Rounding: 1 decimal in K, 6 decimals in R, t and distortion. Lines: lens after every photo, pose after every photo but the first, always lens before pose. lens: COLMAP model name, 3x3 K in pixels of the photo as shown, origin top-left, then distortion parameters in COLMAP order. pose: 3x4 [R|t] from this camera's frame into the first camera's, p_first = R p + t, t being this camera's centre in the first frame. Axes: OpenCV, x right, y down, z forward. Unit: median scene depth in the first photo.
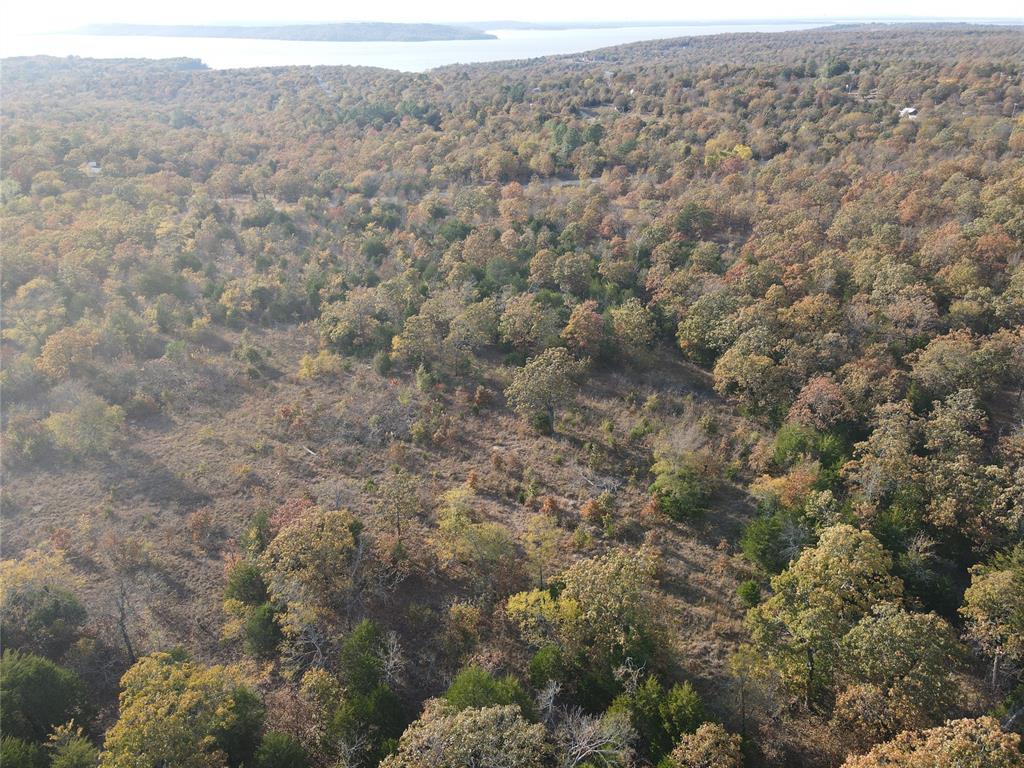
lens RADIAL K [[749.0, 0, 512.0], [0, 749.0, 384.0], [0, 0, 1]] dist [-0.002541, 0.024038]
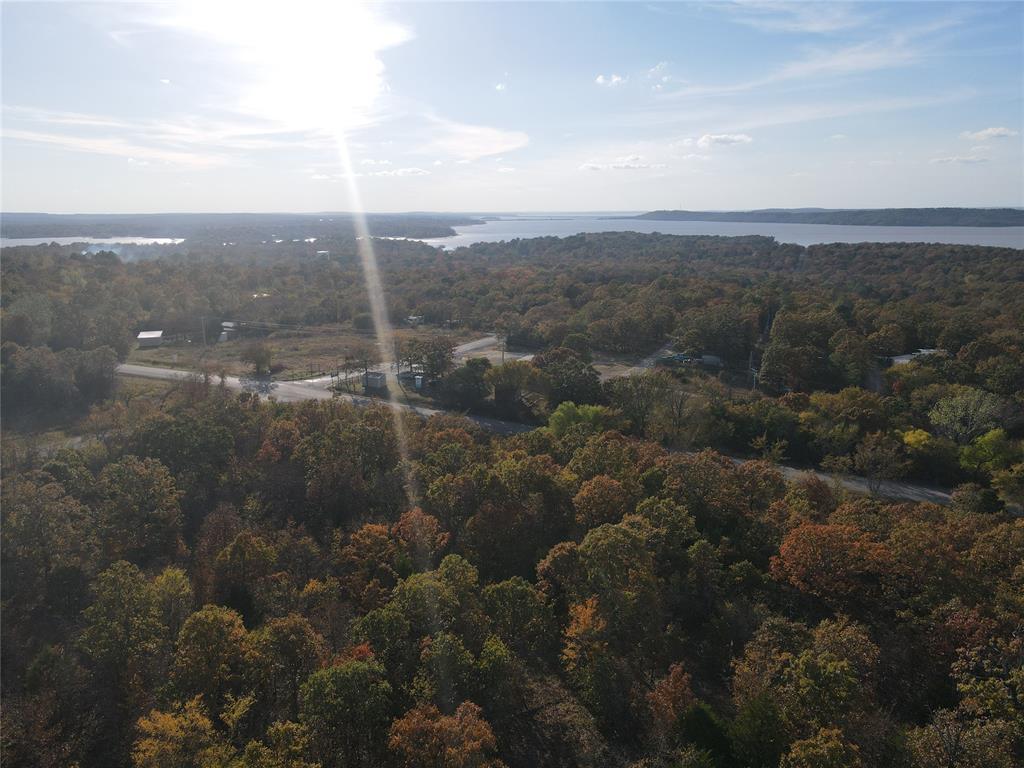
lens RADIAL K [[750.6, 0, 512.0], [0, 750.6, 384.0], [0, 0, 1]] dist [-0.005462, -0.001237]
pose [[0.801434, 0.137413, -0.582083, -1.112077], [-0.263159, 0.954993, -0.136881, -0.252372], [0.537076, 0.262882, 0.801525, 0.885085]]
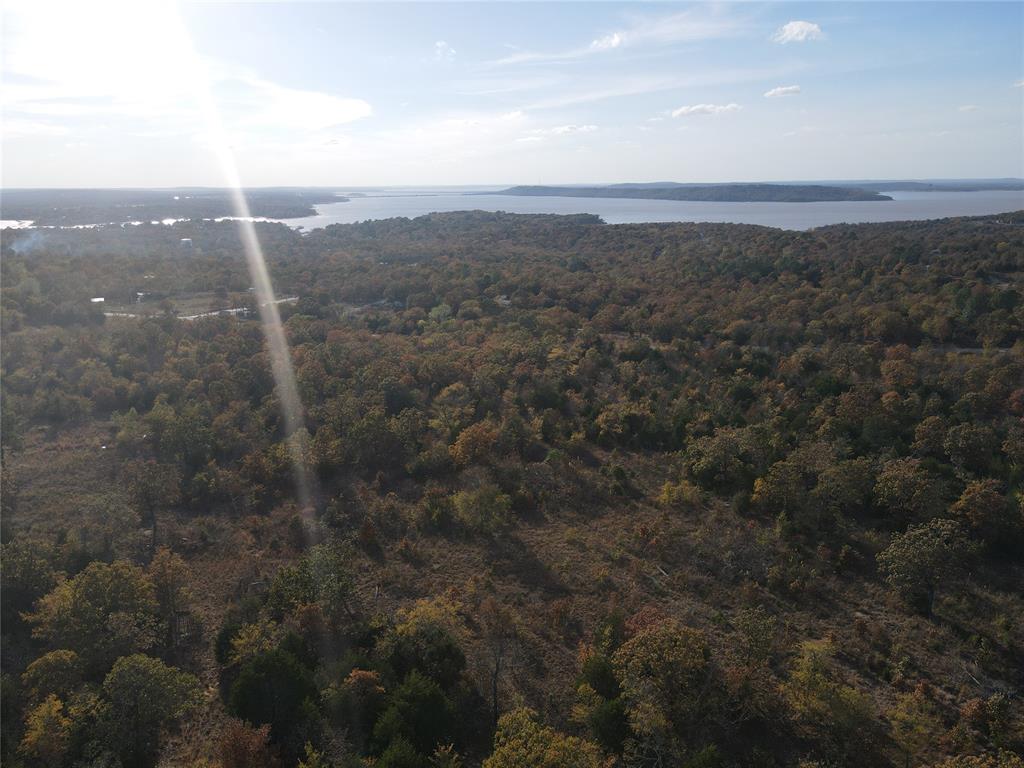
lens RADIAL K [[749.0, 0, 512.0], [0, 749.0, 384.0], [0, 0, 1]] dist [-0.002541, 0.024038]
pose [[0.889447, 0.117572, -0.441656, -0.016616], [-0.198471, 0.969836, -0.141521, 0.015691], [0.411695, 0.213532, 0.885952, -0.038940]]
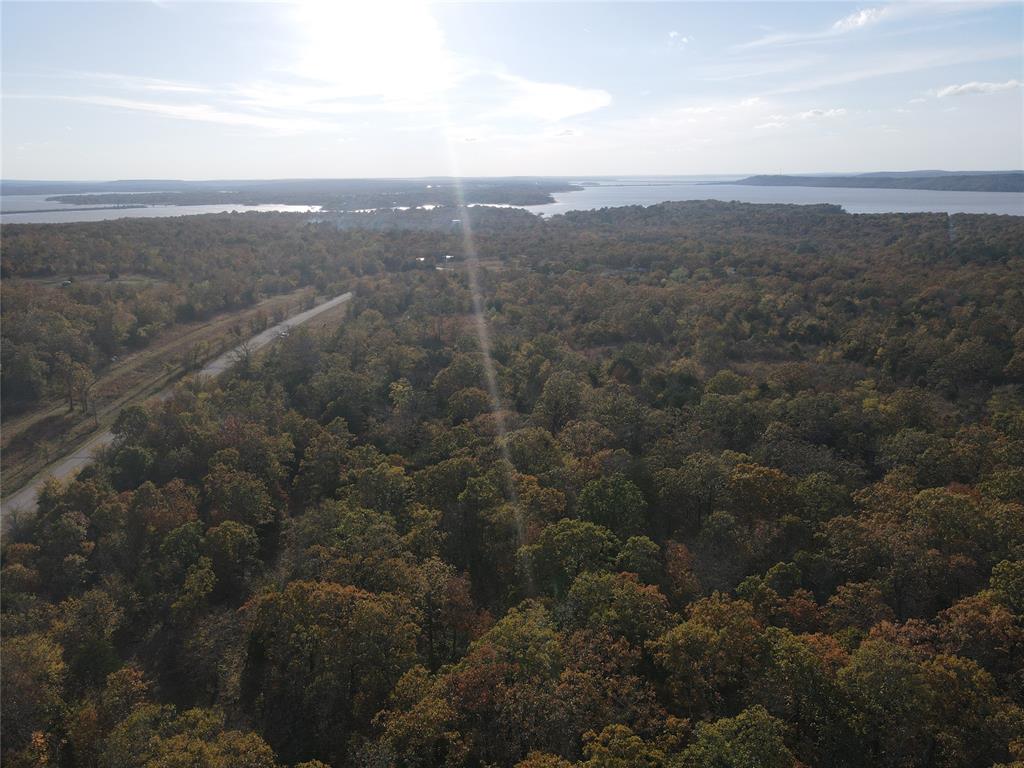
lens RADIAL K [[749.0, 0, 512.0], [0, 749.0, 384.0], [0, 0, 1]] dist [-0.002541, 0.024038]
pose [[0.716567, 0.187876, -0.671740, 0.311853], [-0.302447, 0.951489, -0.056513, 0.280953], [0.628536, 0.243661, 0.738628, -0.582492]]
